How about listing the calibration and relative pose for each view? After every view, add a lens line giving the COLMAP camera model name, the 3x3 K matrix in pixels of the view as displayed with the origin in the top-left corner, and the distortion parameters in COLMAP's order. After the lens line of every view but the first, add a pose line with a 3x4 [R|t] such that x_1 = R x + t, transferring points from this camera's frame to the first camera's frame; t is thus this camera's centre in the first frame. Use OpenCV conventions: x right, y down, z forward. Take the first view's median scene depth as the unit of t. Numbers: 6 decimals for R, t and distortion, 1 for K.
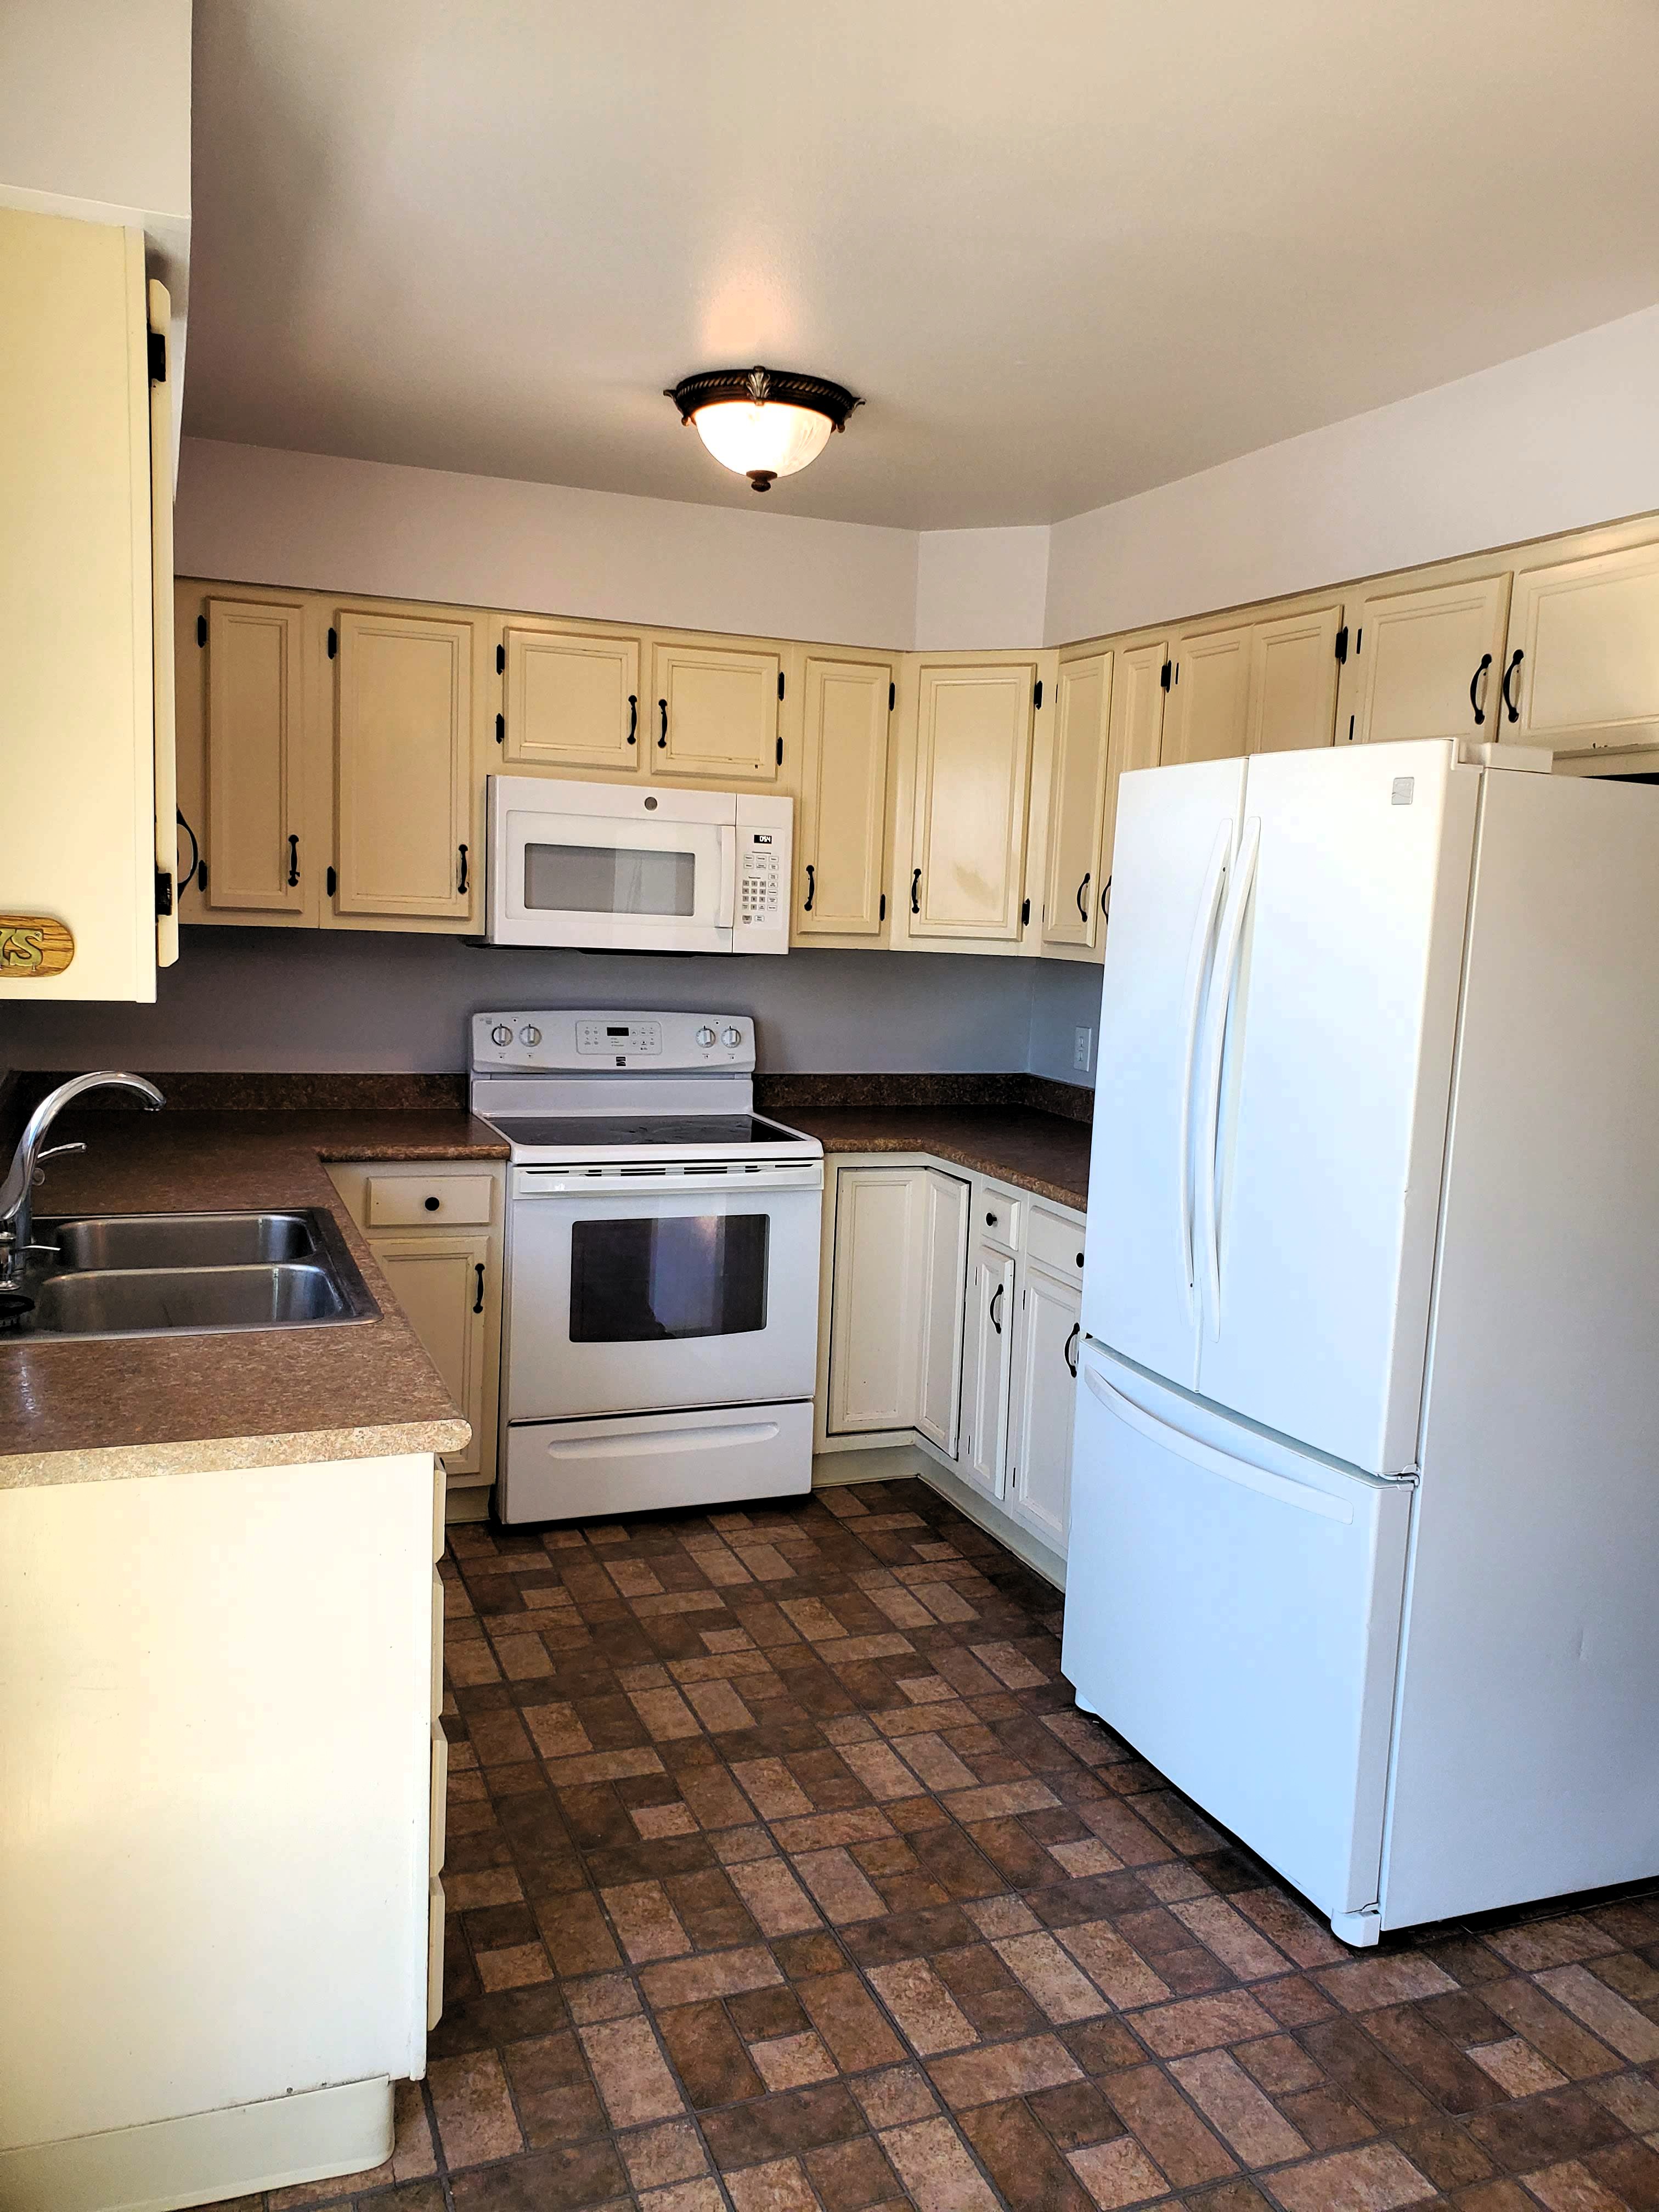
lens RADIAL K [[1689.6, 0, 829.5], [0, 1689.6, 1106.0], [0, 0, 1]] dist [-0.005468, 0.020108]
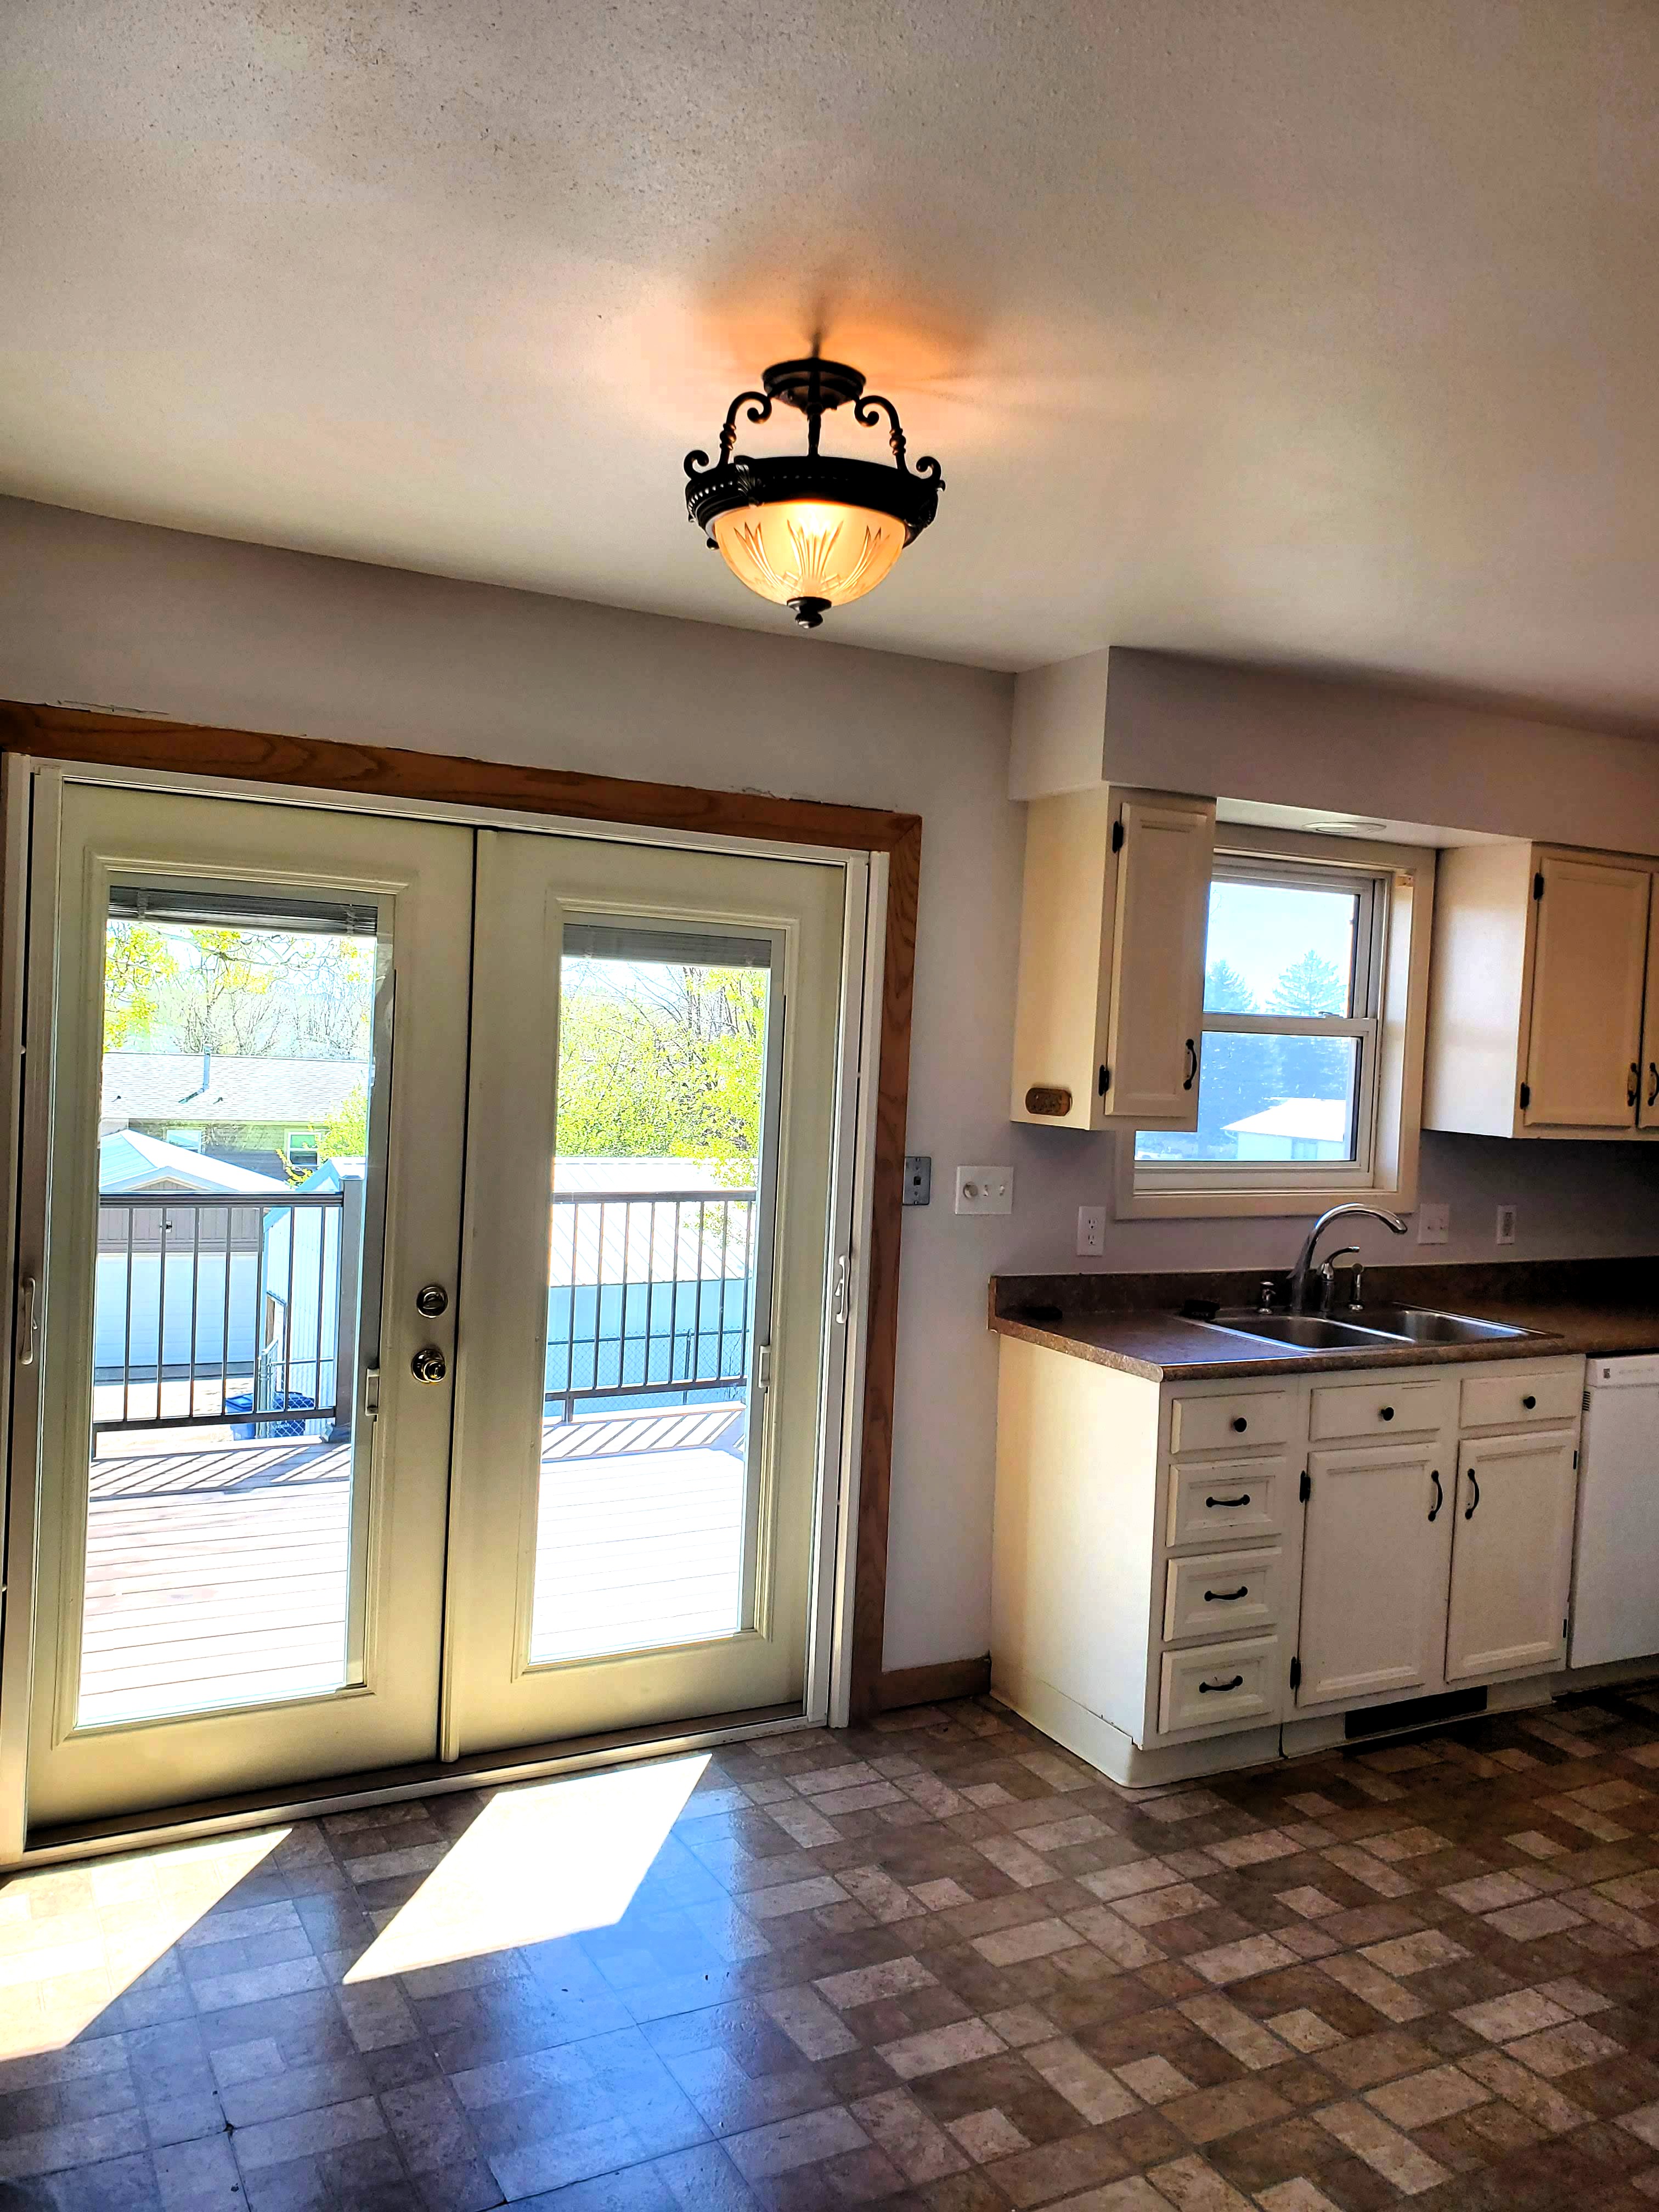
lens RADIAL K [[1701.2, 0, 829.5], [0, 1701.2, 1106.0], [0, 0, 1]] dist [-0.041519, 0.005392]
pose [[0.121856, 0.012037, -0.992475, 1.254178], [-0.169481, 0.985494, -0.008857, -0.012051], [0.977971, 0.169285, 0.122128, 0.305102]]
